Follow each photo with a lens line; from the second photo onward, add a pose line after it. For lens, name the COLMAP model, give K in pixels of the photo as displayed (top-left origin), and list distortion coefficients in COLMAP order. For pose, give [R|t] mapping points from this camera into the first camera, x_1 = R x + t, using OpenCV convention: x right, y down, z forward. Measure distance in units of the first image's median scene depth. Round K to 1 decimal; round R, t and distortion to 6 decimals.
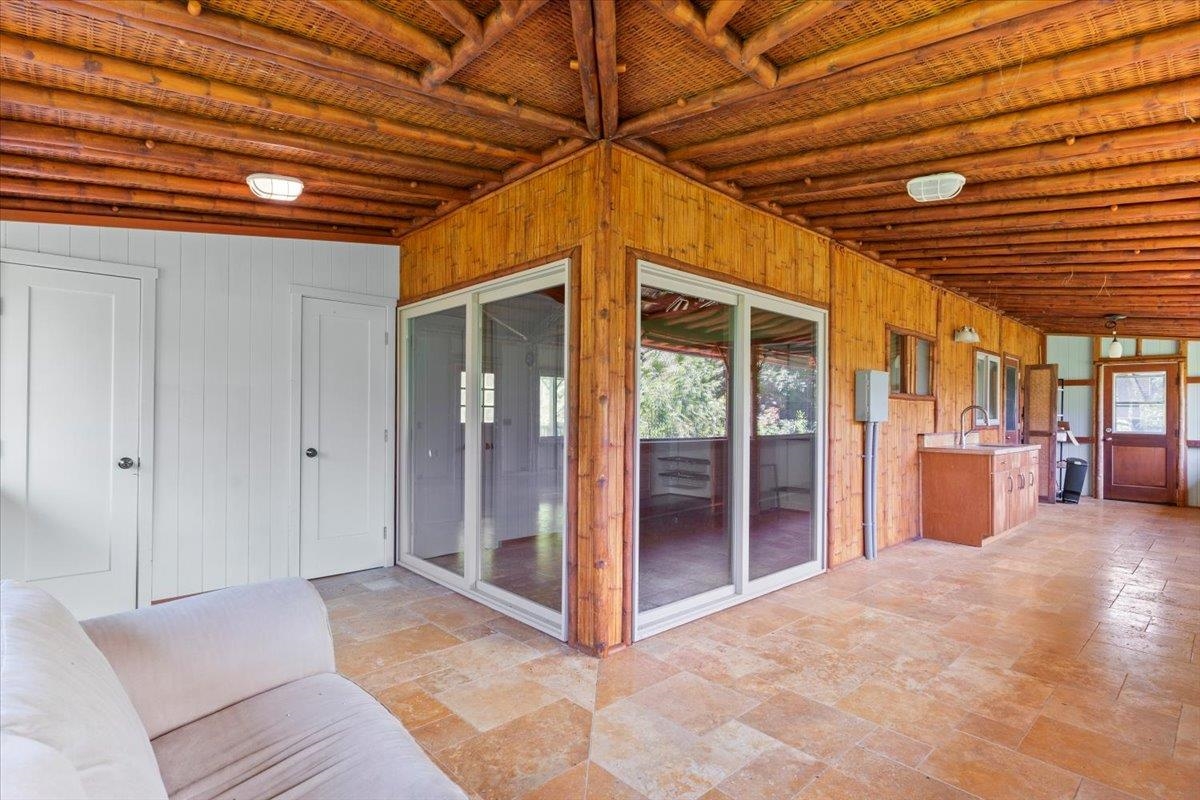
lens RADIAL K [[574.7, 0, 600.0], [0, 574.7, 400.0], [0, 0, 1]] dist [0.001347, 0.000291]
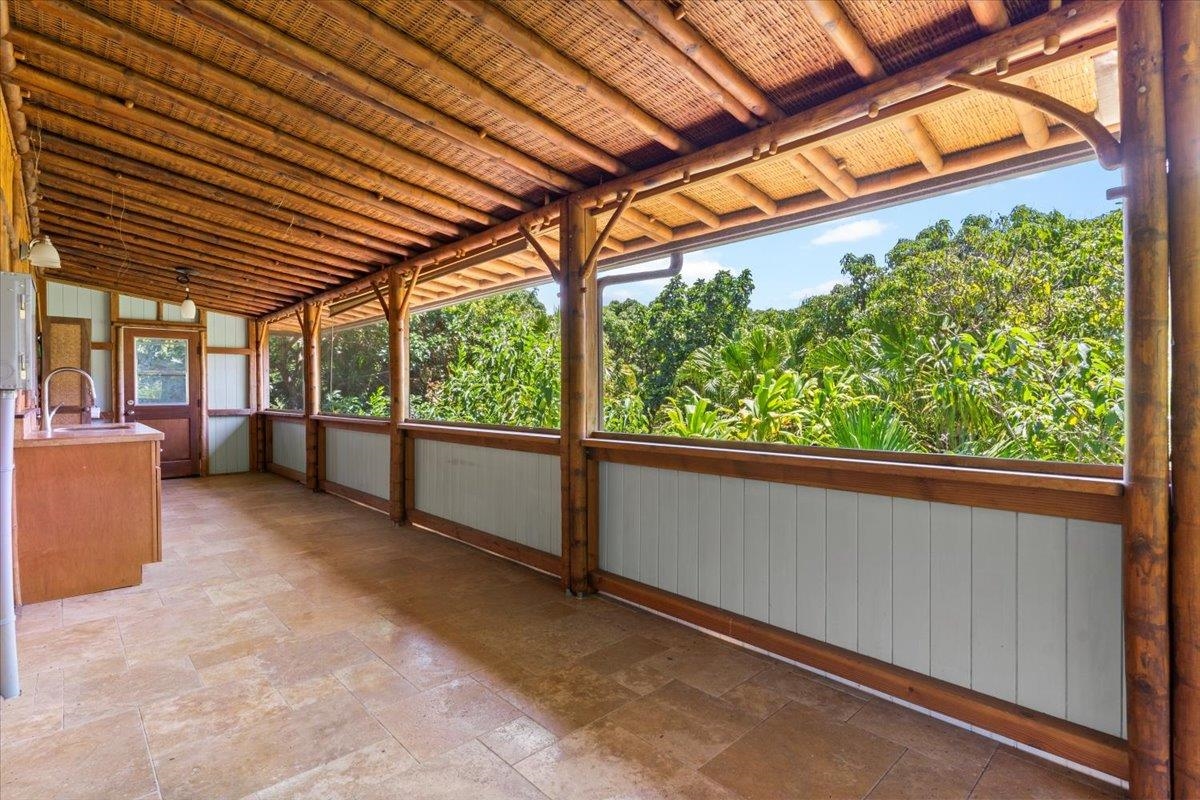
lens RADIAL K [[574.7, 0, 600.0], [0, 574.7, 400.0], [0, 0, 1]] dist [0.001347, 0.000291]
pose [[-0.011573, -0.026651, 0.999578, 0.011017], [-0.016420, 0.999515, 0.026459, 0.015235], [-0.999798, -0.016107, -0.012005, 0.329124]]
